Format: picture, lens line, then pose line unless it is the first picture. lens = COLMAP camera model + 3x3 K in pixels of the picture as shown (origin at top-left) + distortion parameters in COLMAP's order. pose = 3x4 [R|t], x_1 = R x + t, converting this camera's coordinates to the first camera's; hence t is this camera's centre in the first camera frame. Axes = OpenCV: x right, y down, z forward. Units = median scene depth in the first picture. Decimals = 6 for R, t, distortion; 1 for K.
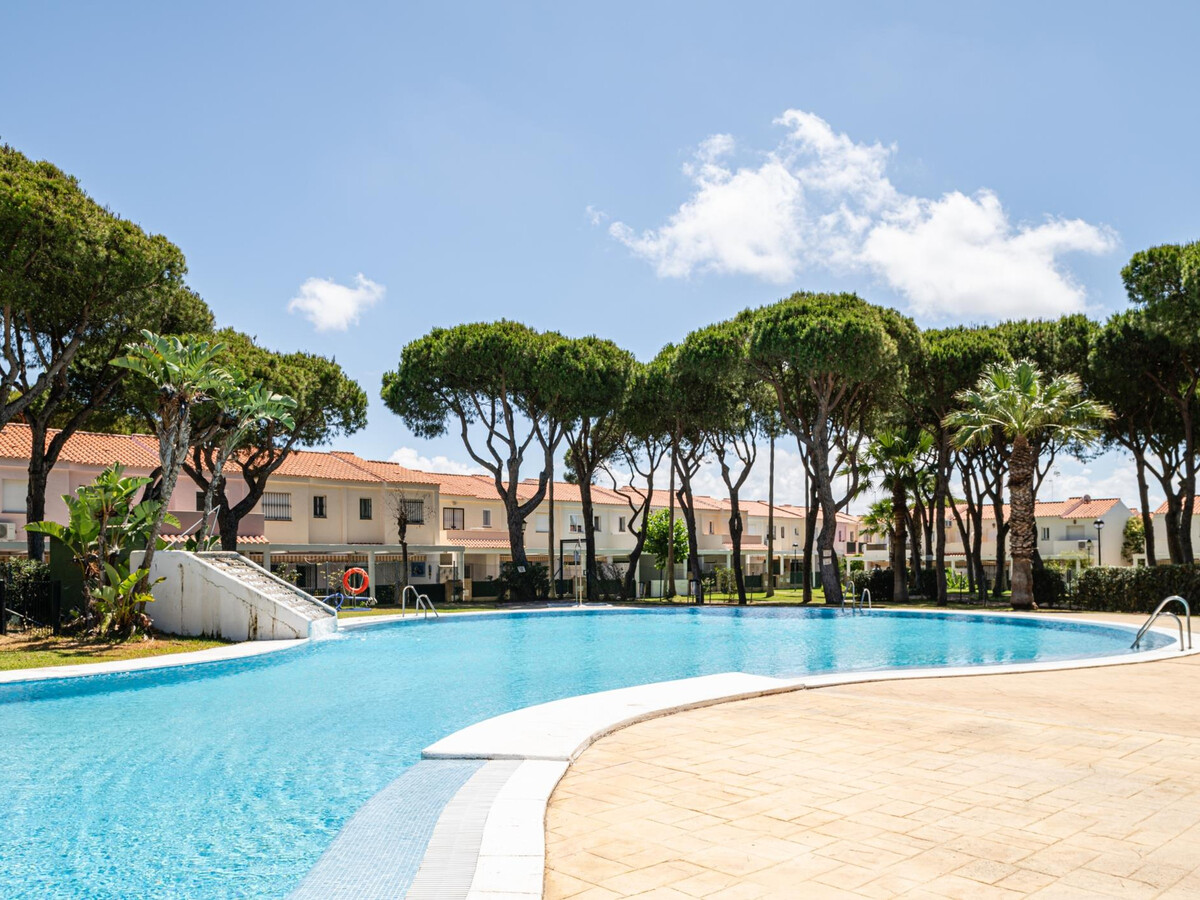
lens RADIAL K [[935.9, 0, 611.5], [0, 935.9, 565.6], [0, 0, 1]] dist [-0.012485, -0.008210]
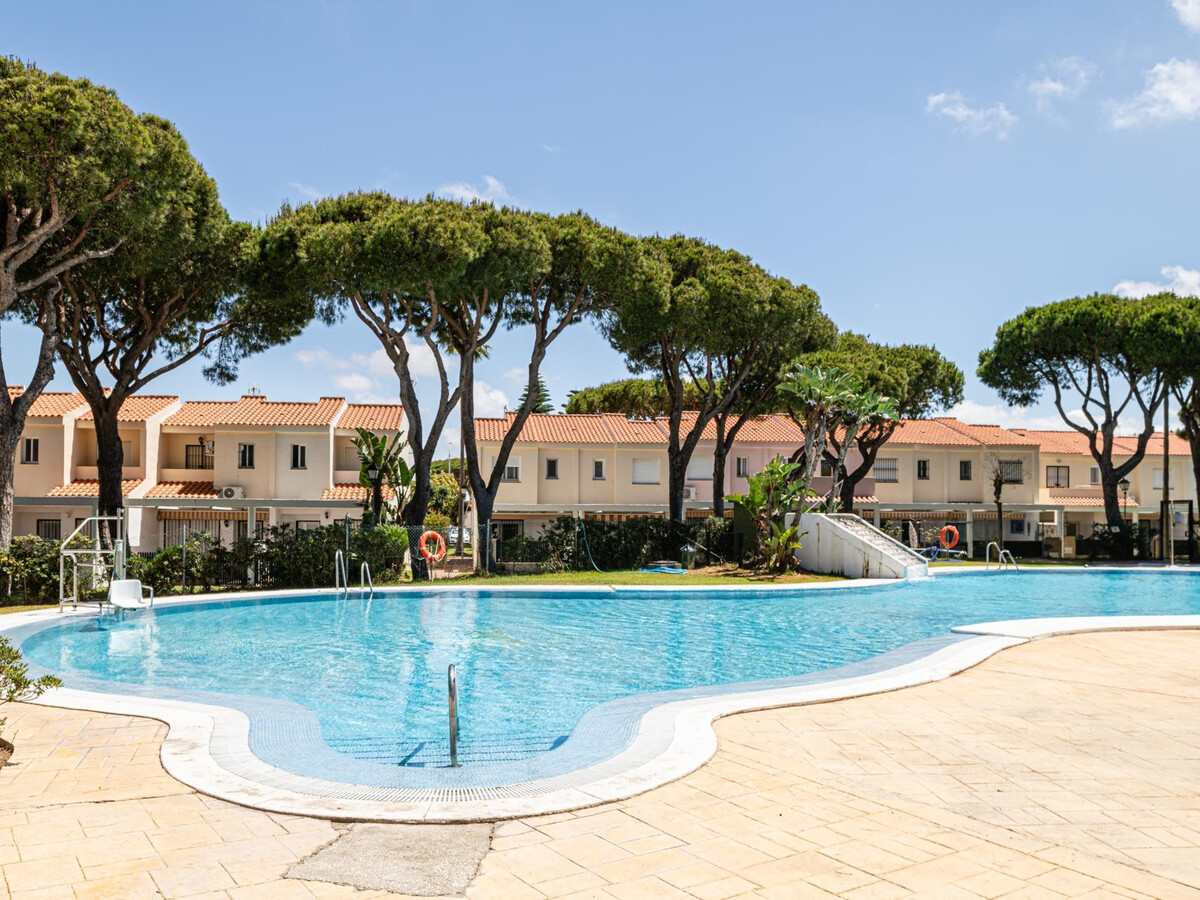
lens RADIAL K [[949.7, 0, 619.0], [0, 949.7, 496.4], [0, 0, 1]] dist [-0.004085, -0.002323]
pose [[0.814038, 0.001492, -0.580809, 0.069182], [-0.014703, 0.999729, -0.018038, -0.005725], [0.580625, 0.023223, 0.813840, -0.183909]]
